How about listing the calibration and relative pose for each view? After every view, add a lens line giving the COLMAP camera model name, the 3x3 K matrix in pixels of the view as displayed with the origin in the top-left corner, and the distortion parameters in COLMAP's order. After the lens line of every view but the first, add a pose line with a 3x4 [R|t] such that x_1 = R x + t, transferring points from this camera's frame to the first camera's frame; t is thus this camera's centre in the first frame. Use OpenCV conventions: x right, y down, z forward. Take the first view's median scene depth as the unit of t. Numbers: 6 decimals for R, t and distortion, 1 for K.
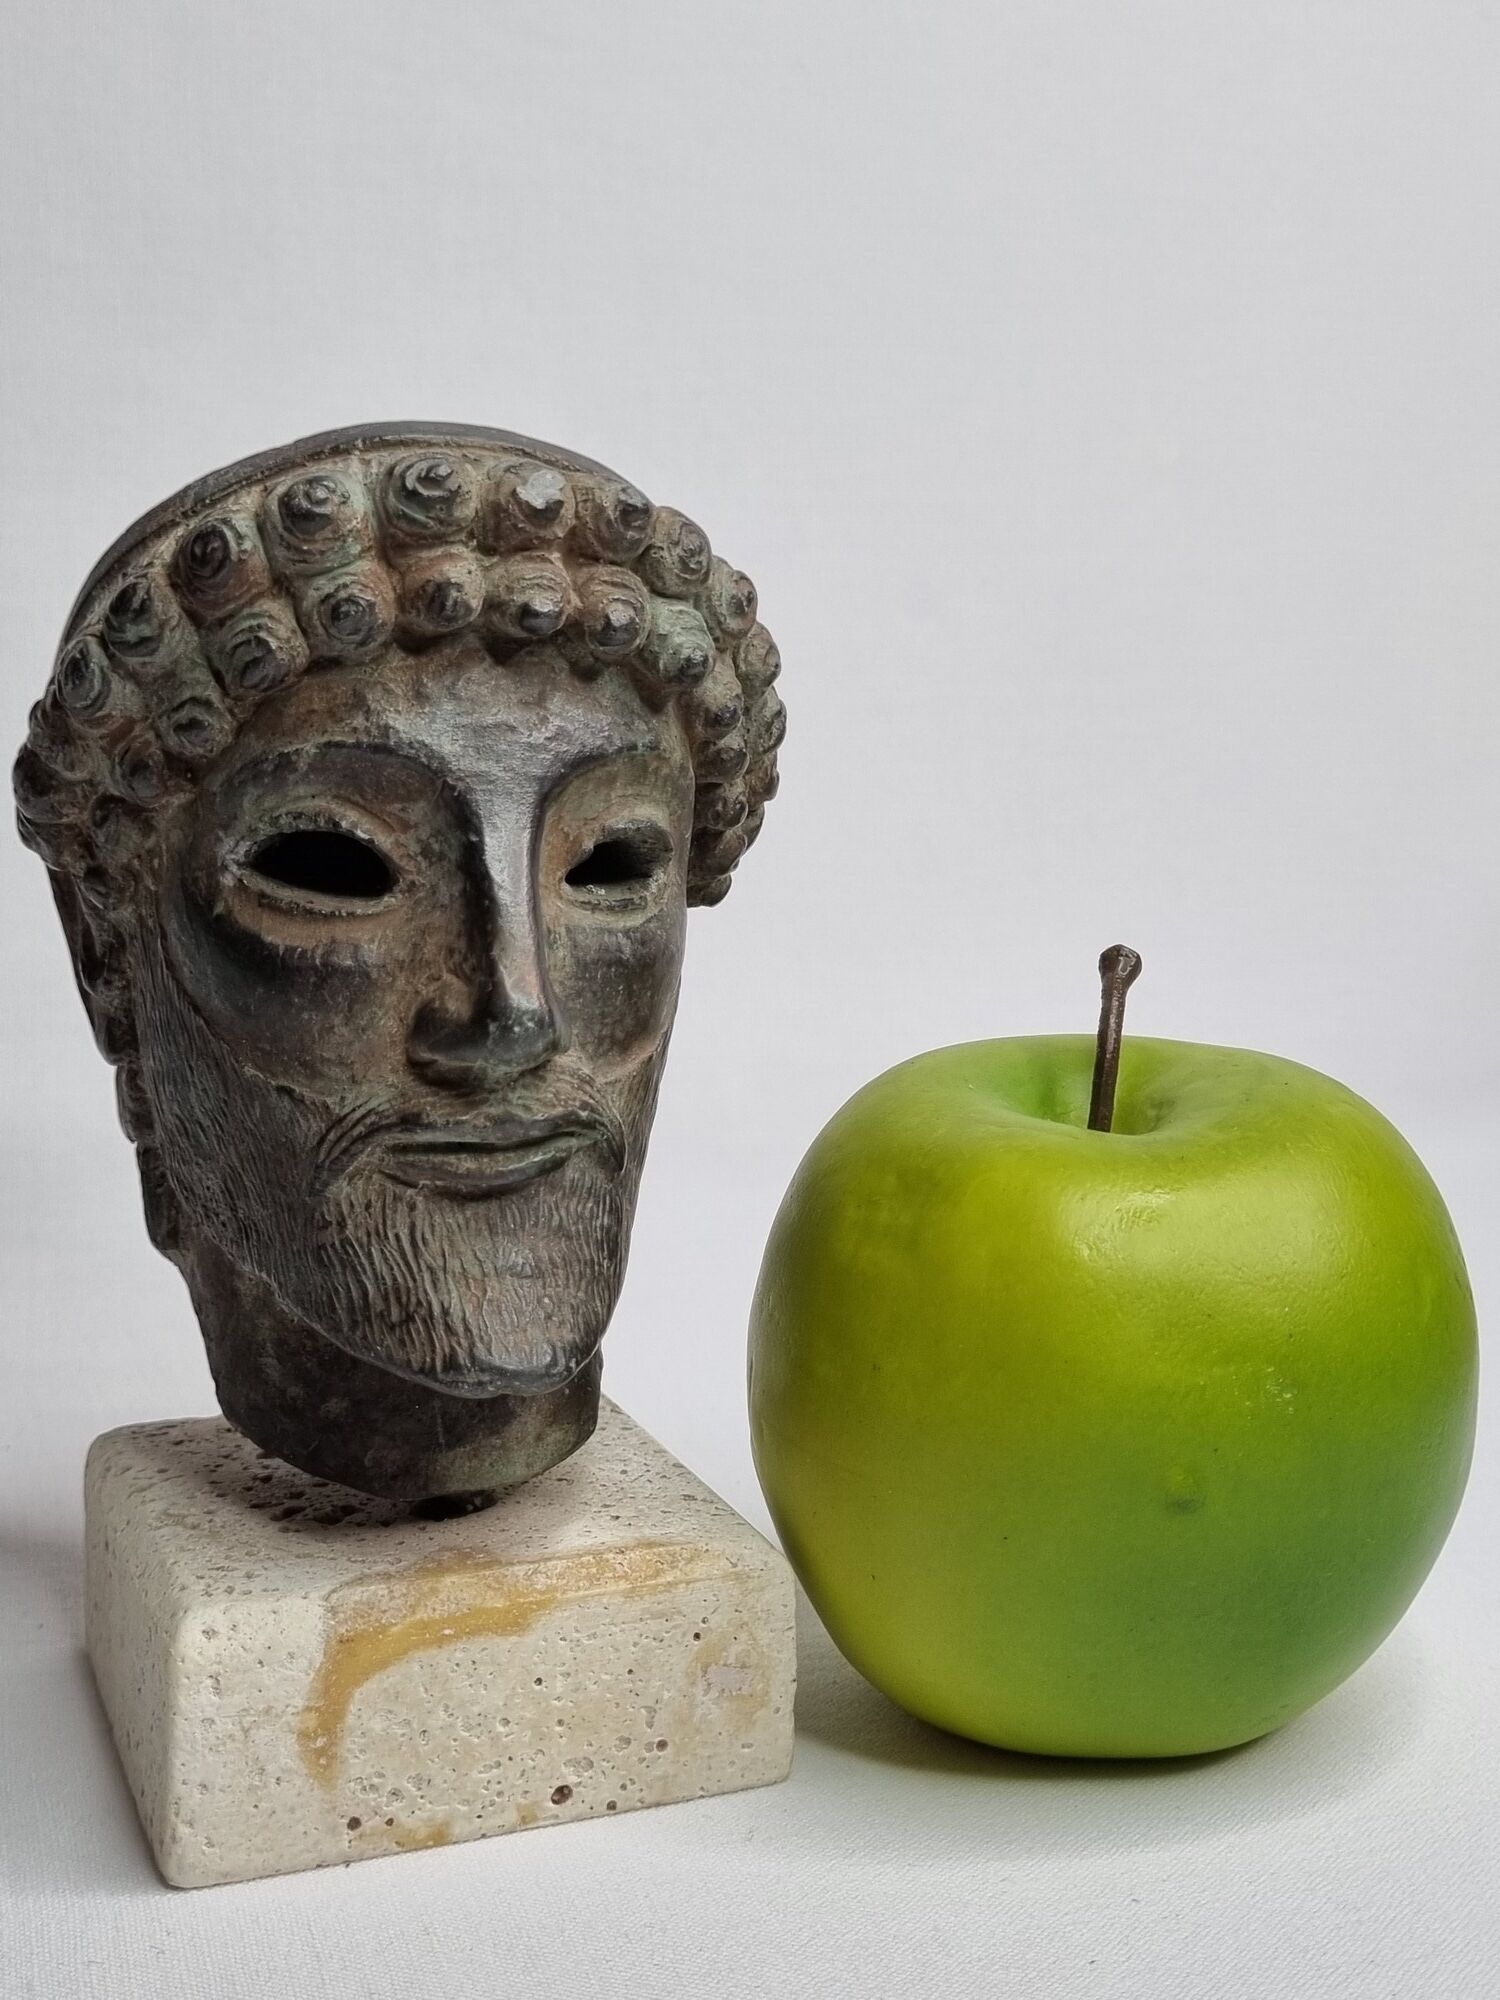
lens RADIAL K [[2539.2, 0, 779.5], [0, 2539.2, 950.6], [0, 0, 1]] dist [0.001384, 0.000000]
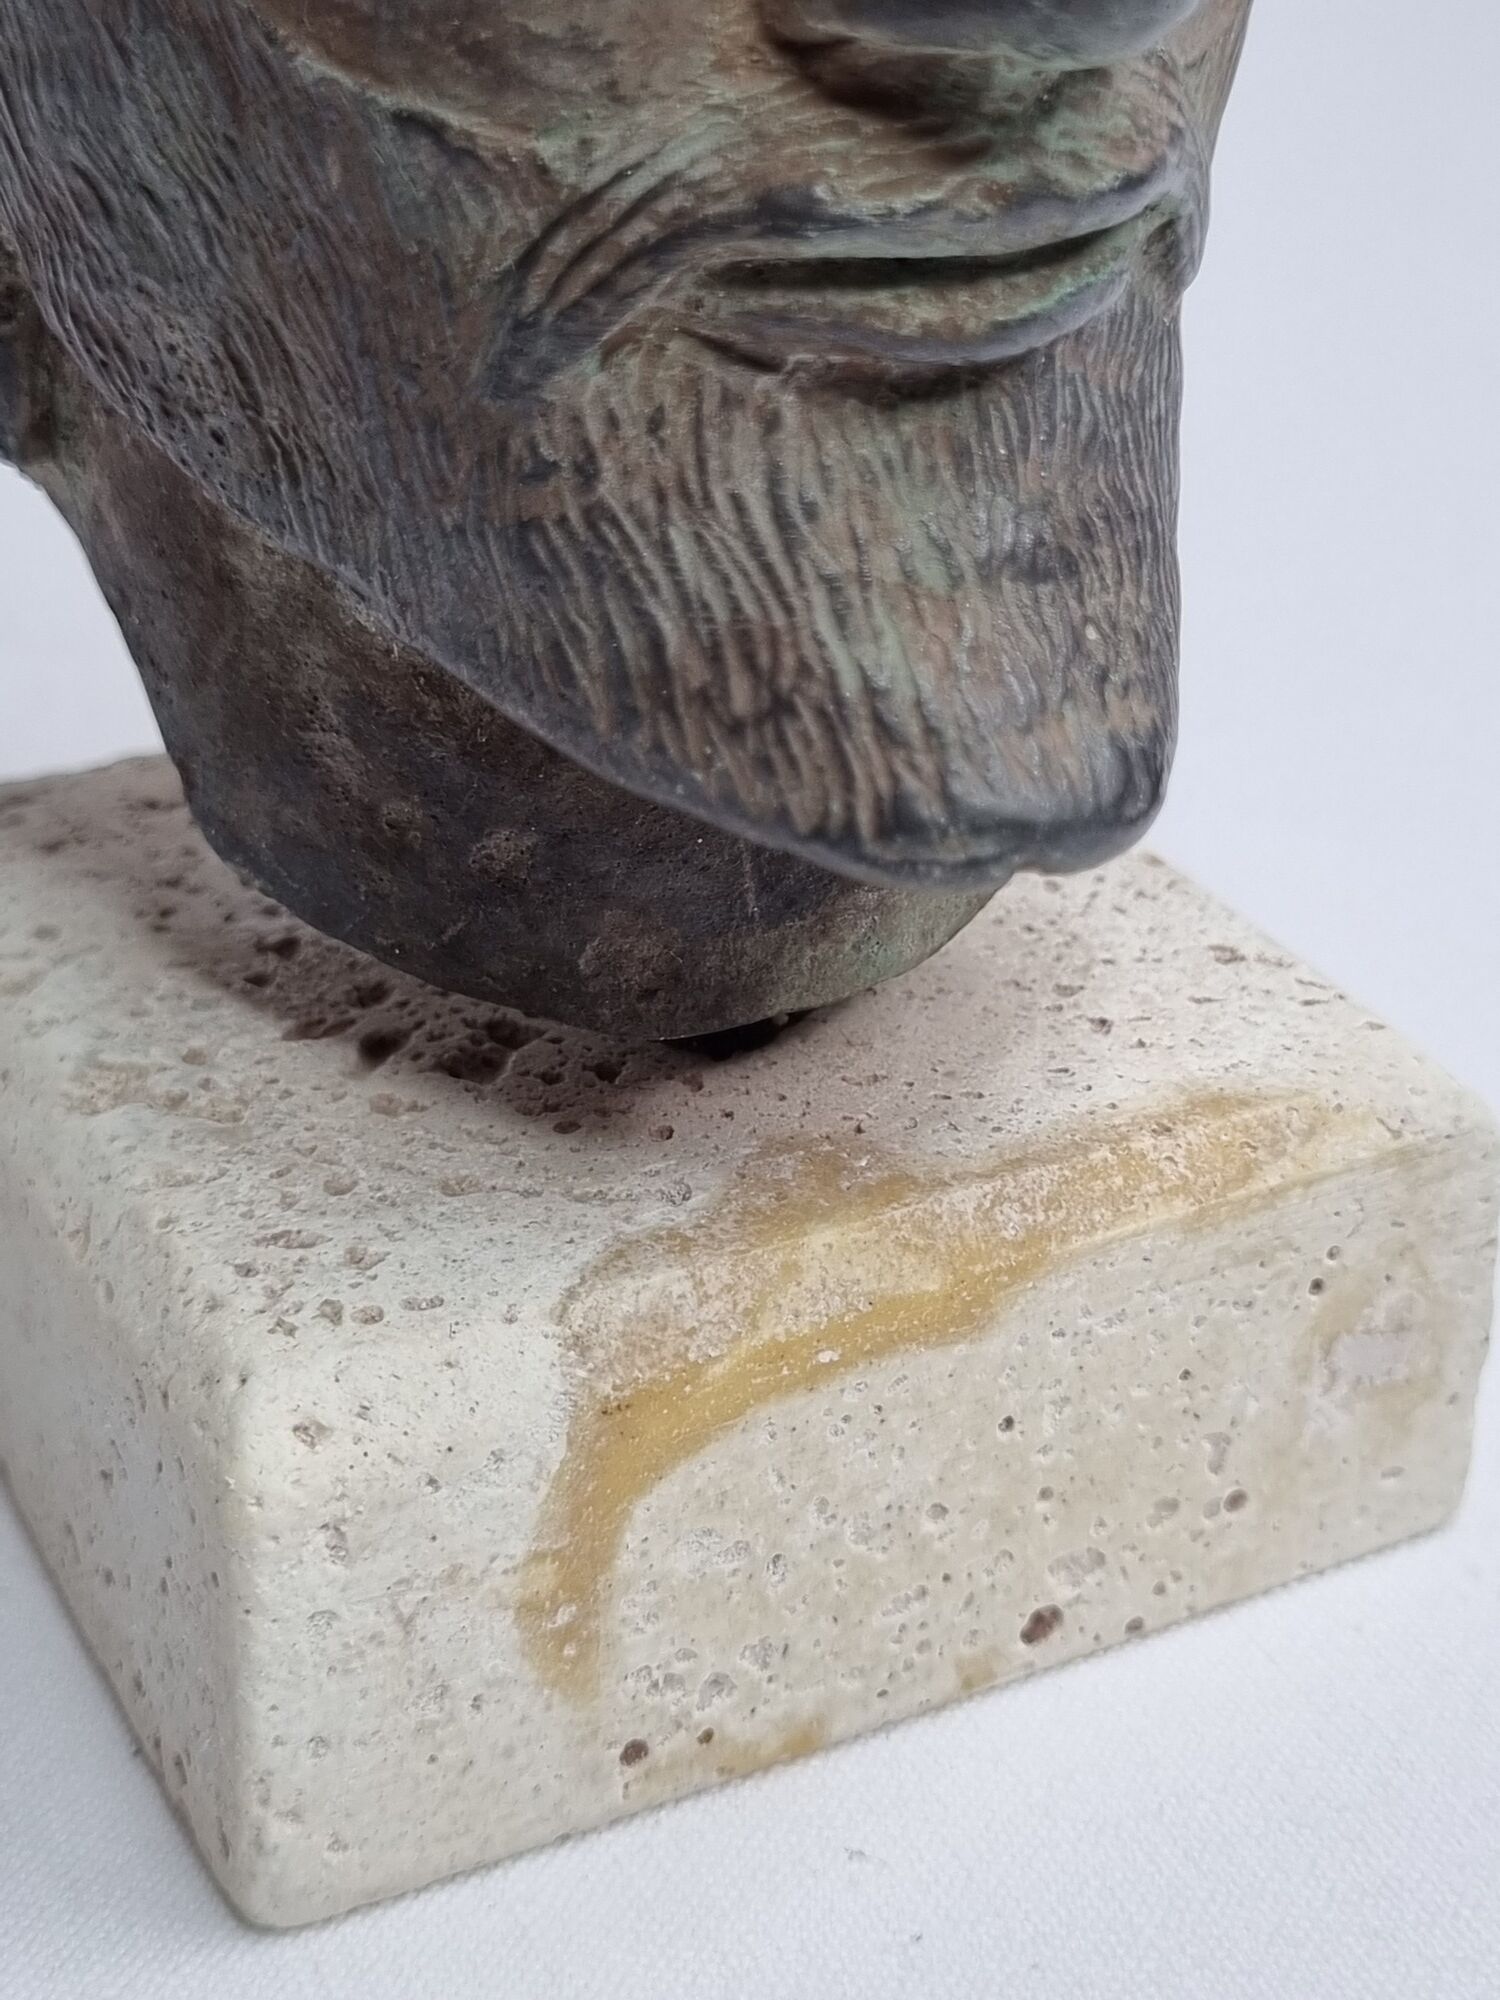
lens RADIAL K [[3434.2, 0, 787.1], [0, 3434.2, 879.6], [0, 0, 1]] dist [-0.008304, 0.000000]
pose [[0.995424, -0.042860, 0.085408, -0.187154], [0.011149, 0.939763, 0.341645, -0.011999], [-0.094906, -0.339129, 0.935940, 0.479768]]
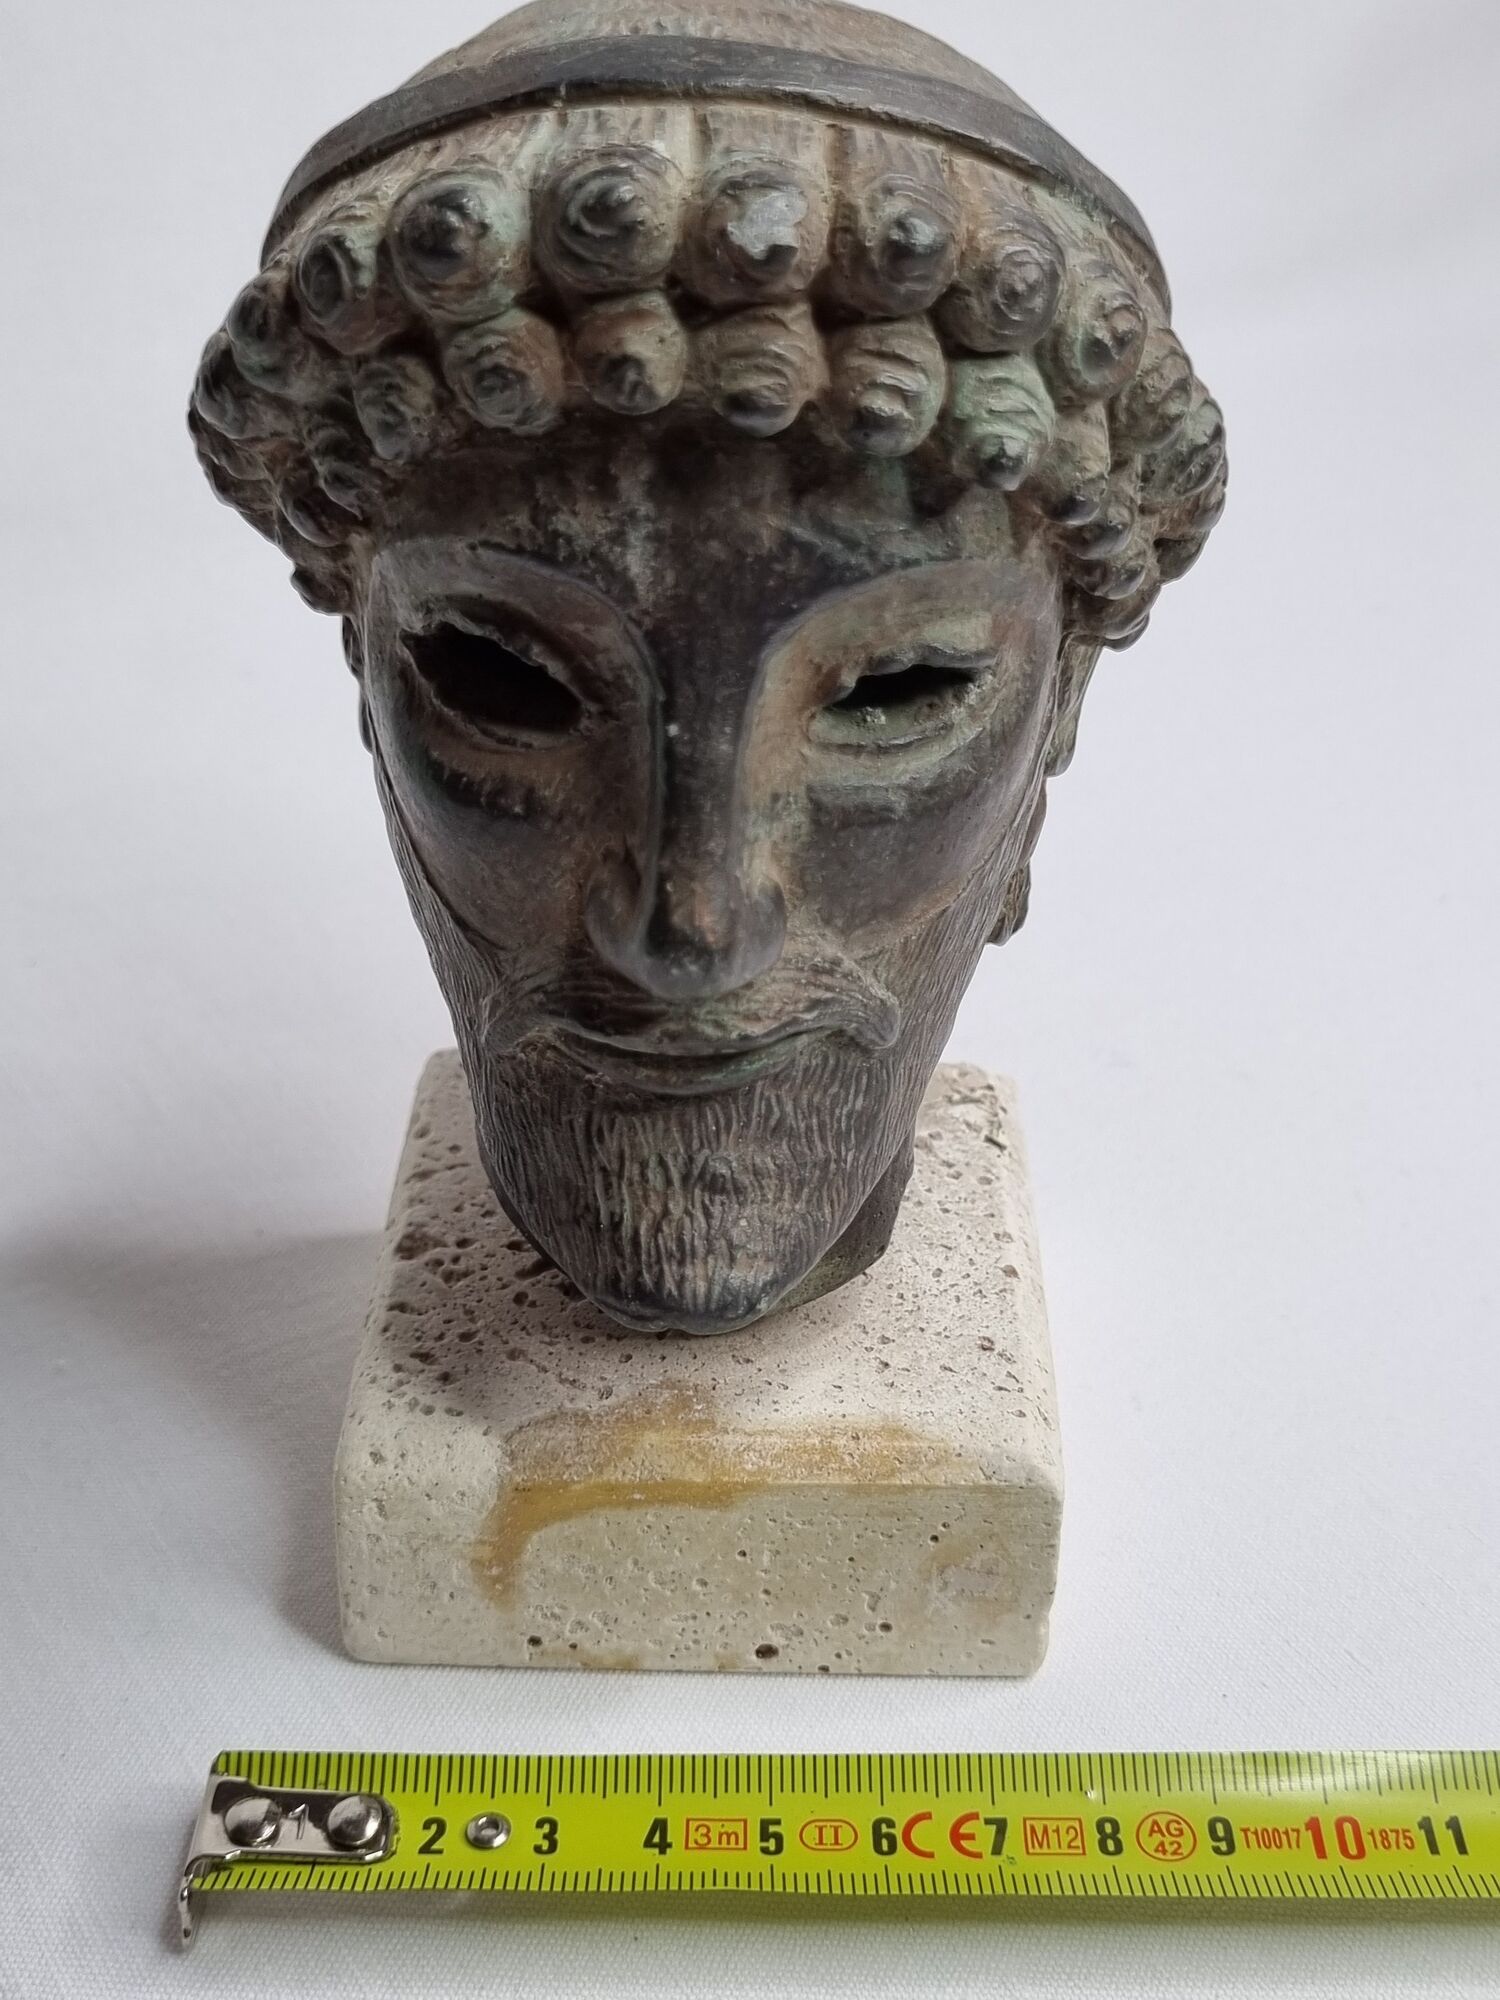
lens RADIAL K [[2539.2, 0, 757.1], [0, 2539.2, 1011.4], [0, 0, 1]] dist [0.001384, 0.000000]
pose [[0.919541, 0.217279, -0.327465, 0.164301], [-0.054122, 0.895335, 0.442093, -0.283182], [0.389249, -0.388799, 0.835057, 0.343898]]
